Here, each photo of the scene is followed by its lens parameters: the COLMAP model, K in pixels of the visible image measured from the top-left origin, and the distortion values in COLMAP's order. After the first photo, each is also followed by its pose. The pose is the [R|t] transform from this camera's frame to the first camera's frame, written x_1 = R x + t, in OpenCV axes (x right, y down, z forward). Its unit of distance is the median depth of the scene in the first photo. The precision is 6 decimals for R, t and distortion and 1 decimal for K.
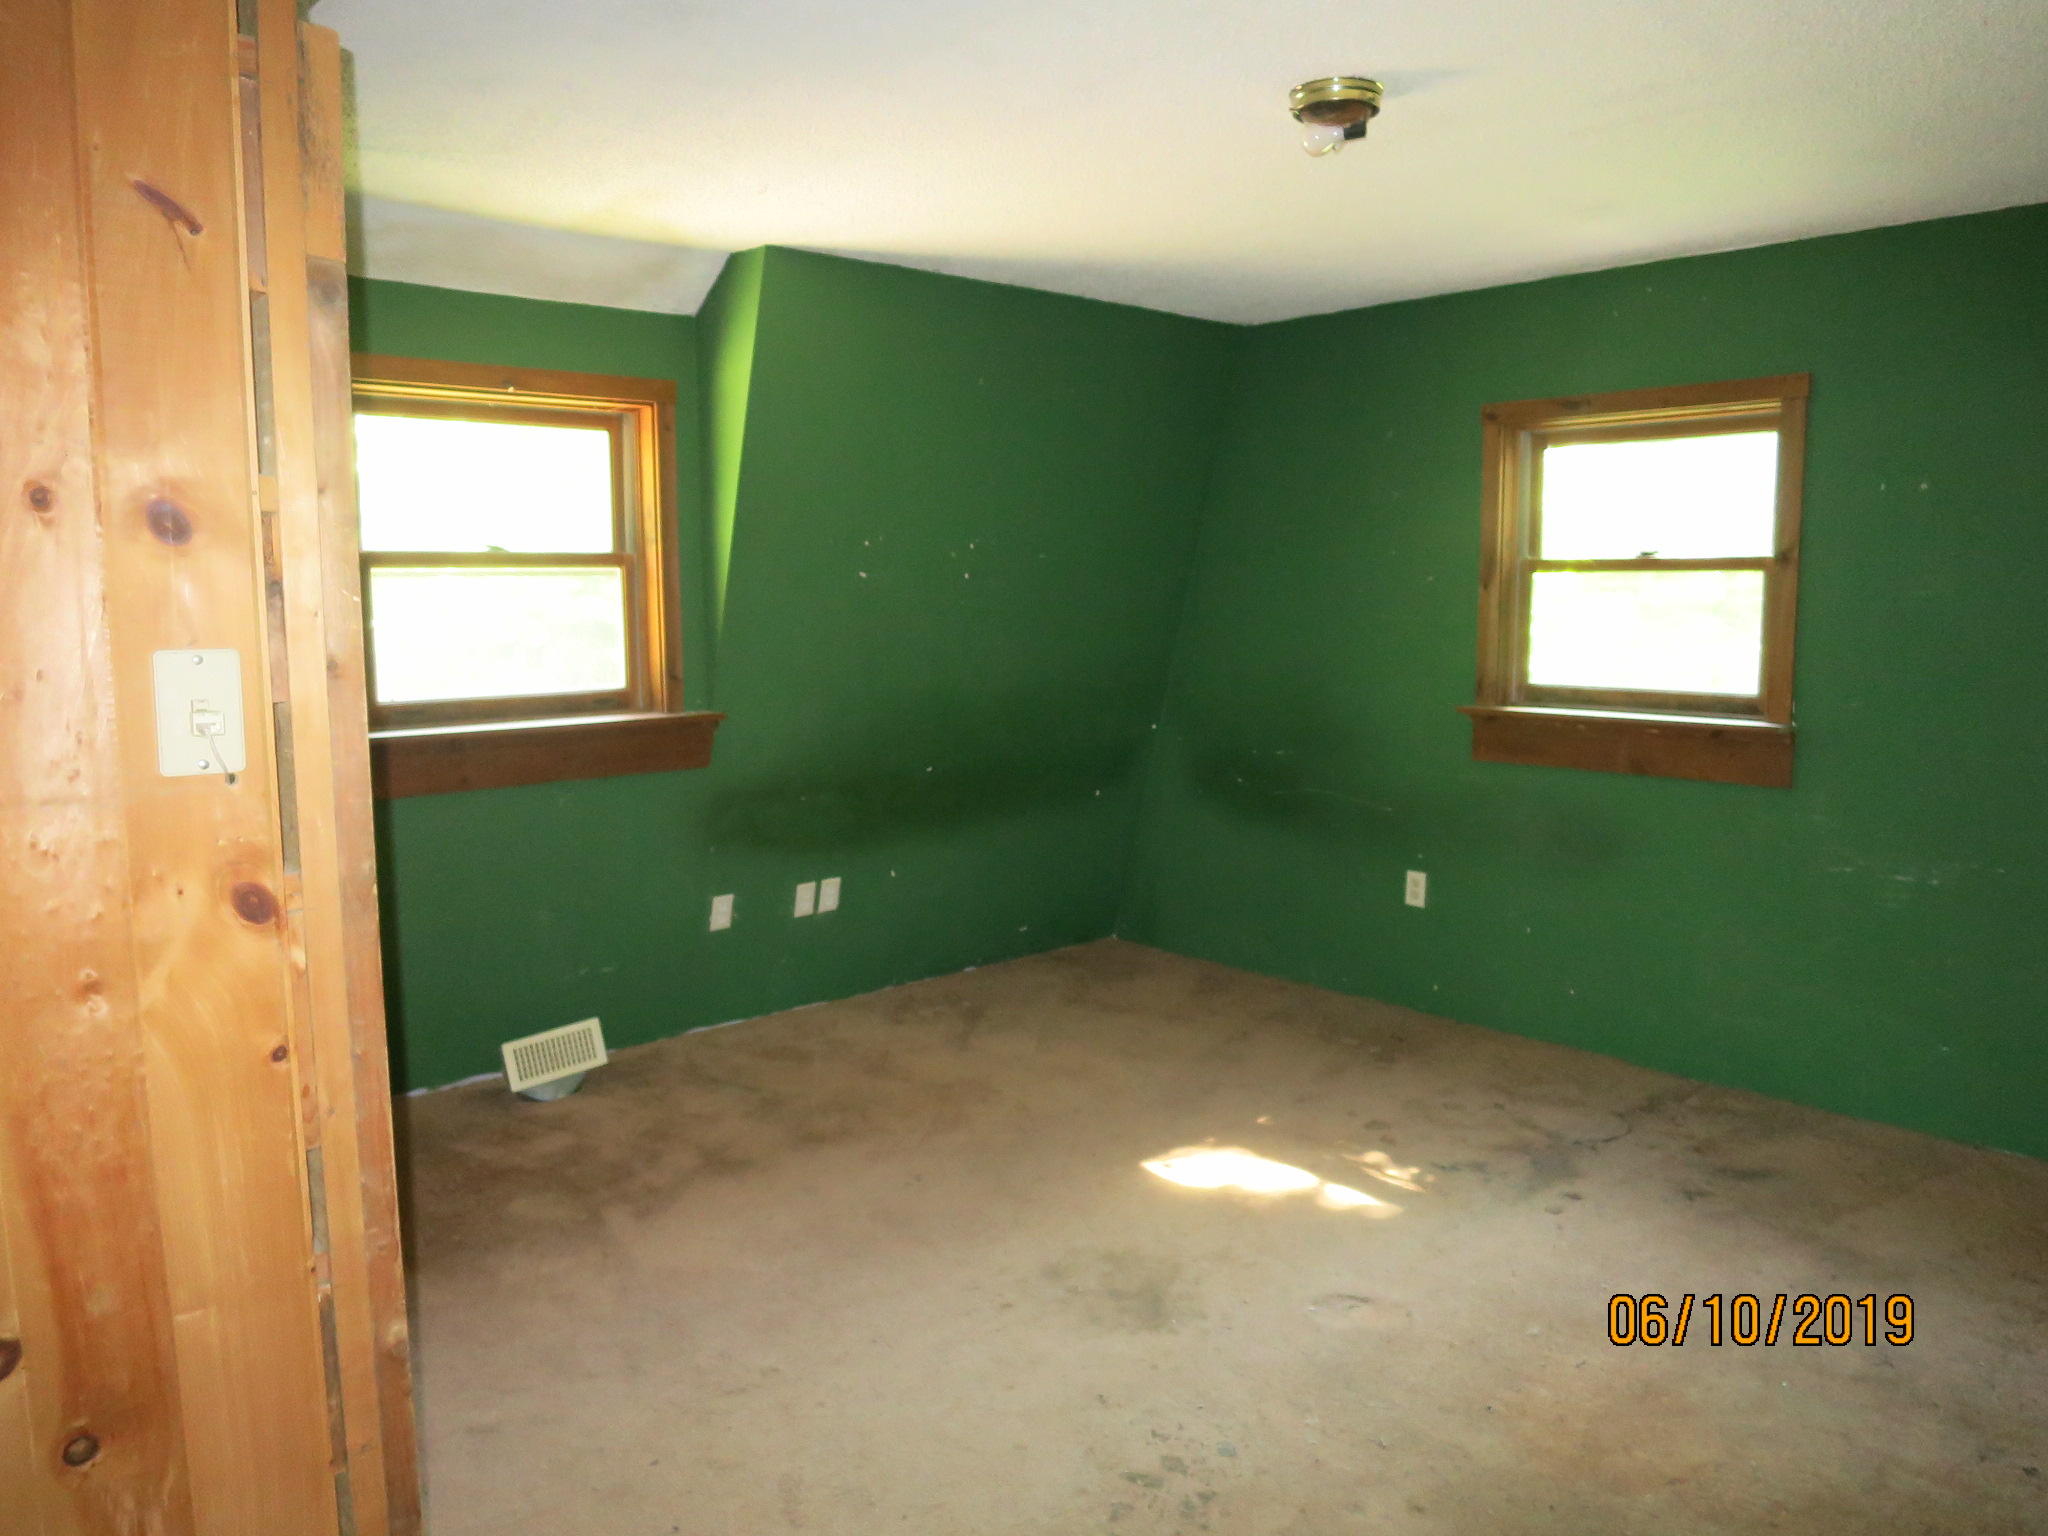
lens RADIAL K [[1461.6, 0, 1025.7], [0, 1461.6, 763.5], [0, 0, 1]] dist [-0.056013, 0.016415]
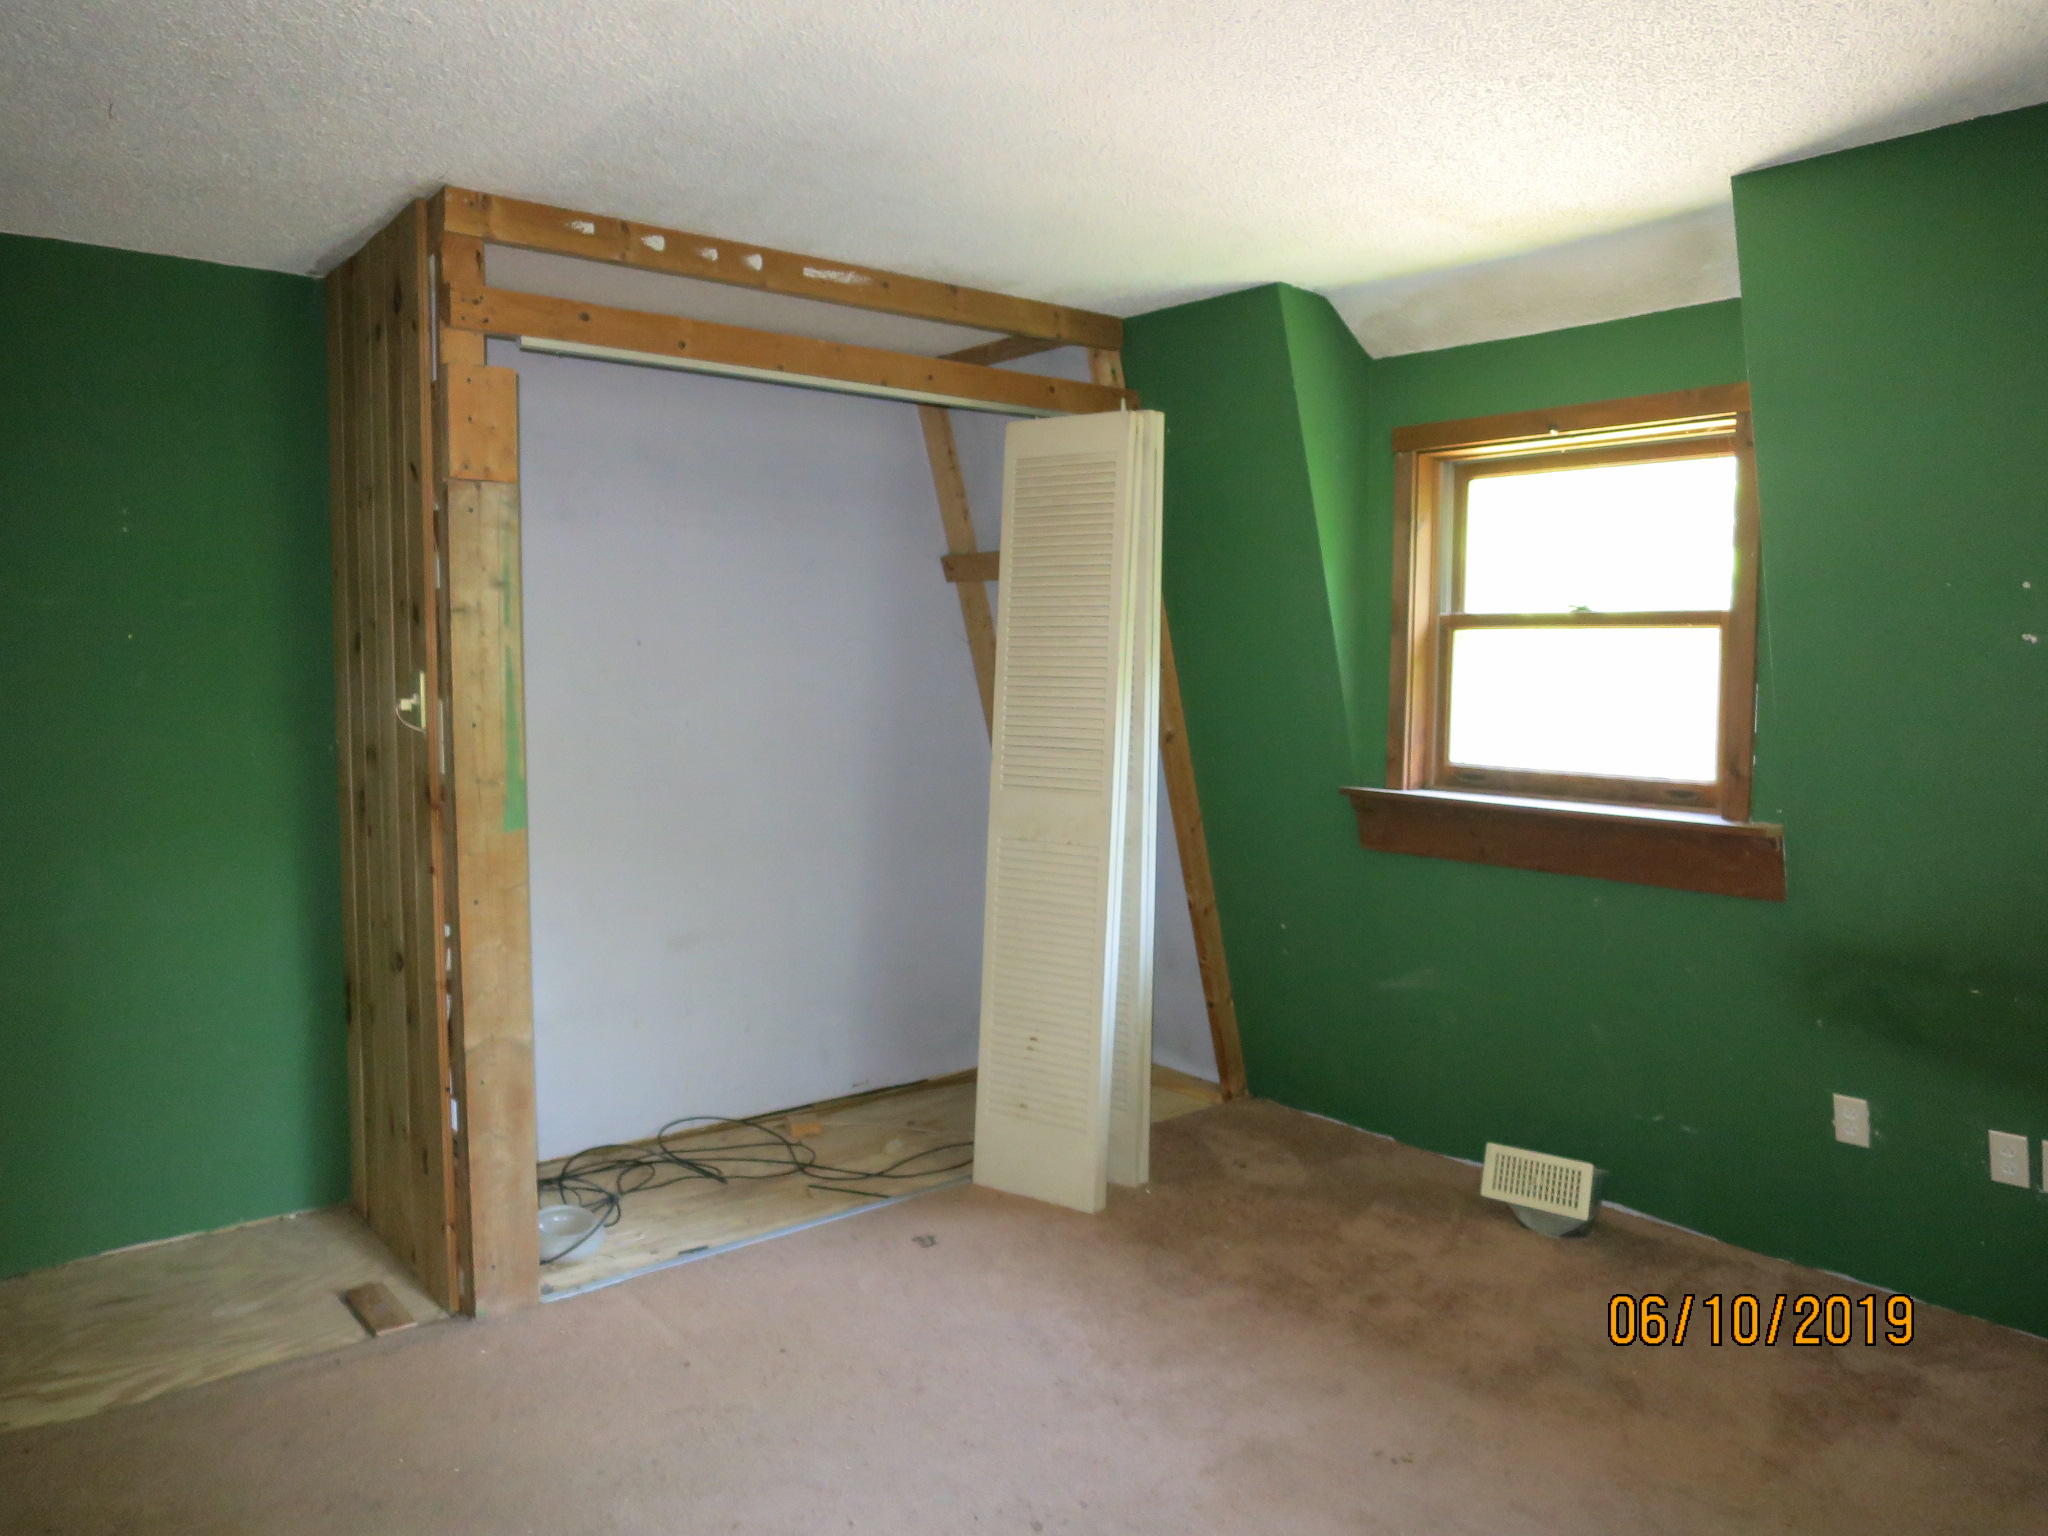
lens RADIAL K [[1461.6, 0, 1023.2], [0, 1461.6, 765.8], [0, 0, 1]] dist [-0.056013, 0.016415]
pose [[-0.005133, 0.090998, -0.995838, 0.538540], [-0.135261, 0.986636, 0.090854, -0.086923], [0.990797, 0.135164, 0.007244, 0.663085]]
